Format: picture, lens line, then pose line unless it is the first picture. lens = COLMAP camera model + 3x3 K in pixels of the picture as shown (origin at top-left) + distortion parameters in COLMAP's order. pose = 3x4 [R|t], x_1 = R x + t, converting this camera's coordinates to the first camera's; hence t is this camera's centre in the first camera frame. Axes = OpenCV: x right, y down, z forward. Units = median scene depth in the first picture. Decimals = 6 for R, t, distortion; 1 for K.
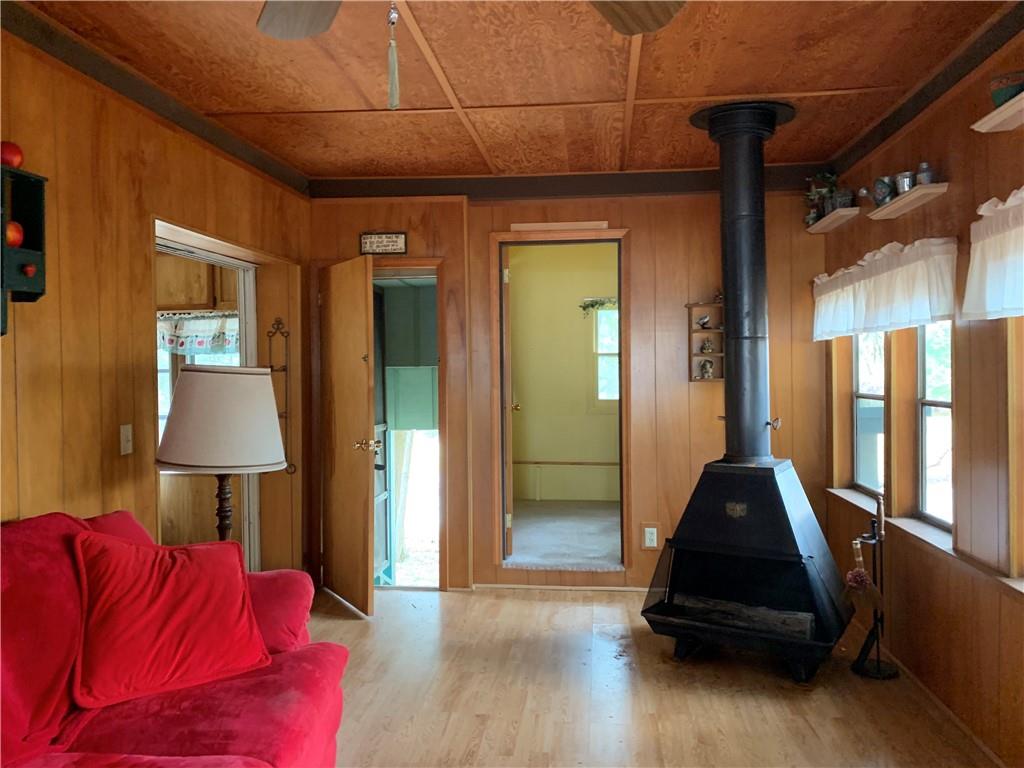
lens RADIAL K [[782.5, 0, 510.9], [0, 782.5, 363.3], [0, 0, 1]] dist [0.038869, -0.035118]
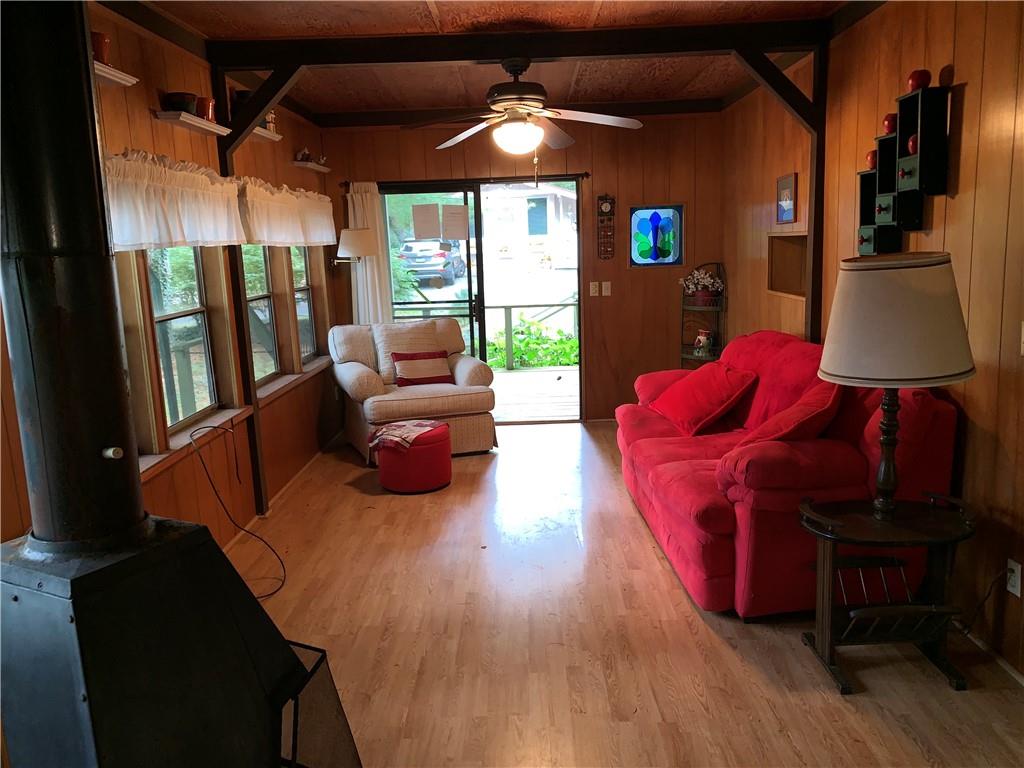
lens RADIAL K [[782.5, 0, 511.6], [0, 782.5, 385.9], [0, 0, 1]] dist [0.038869, -0.035118]
pose [[-0.994464, 0.050249, -0.092285, 0.089081], [0.033537, 0.984096, 0.174441, -0.018592], [0.099583, 0.170380, -0.980334, 1.164448]]
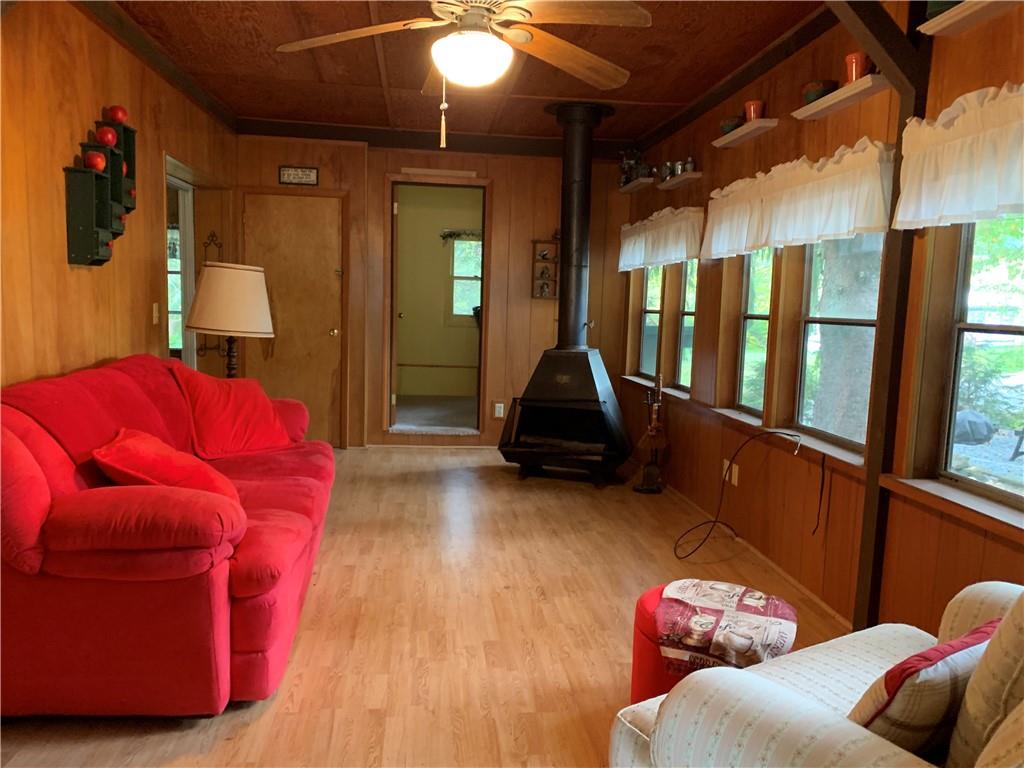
lens RADIAL K [[782.5, 0, 511.7], [0, 782.5, 386.1], [0, 0, 1]] dist [0.038869, -0.035118]
pose [[0.973191, 0.015259, 0.229492, -0.122000], [-0.041837, 0.992895, 0.111400, 0.027091], [-0.226162, -0.118015, 0.966914, -0.342676]]
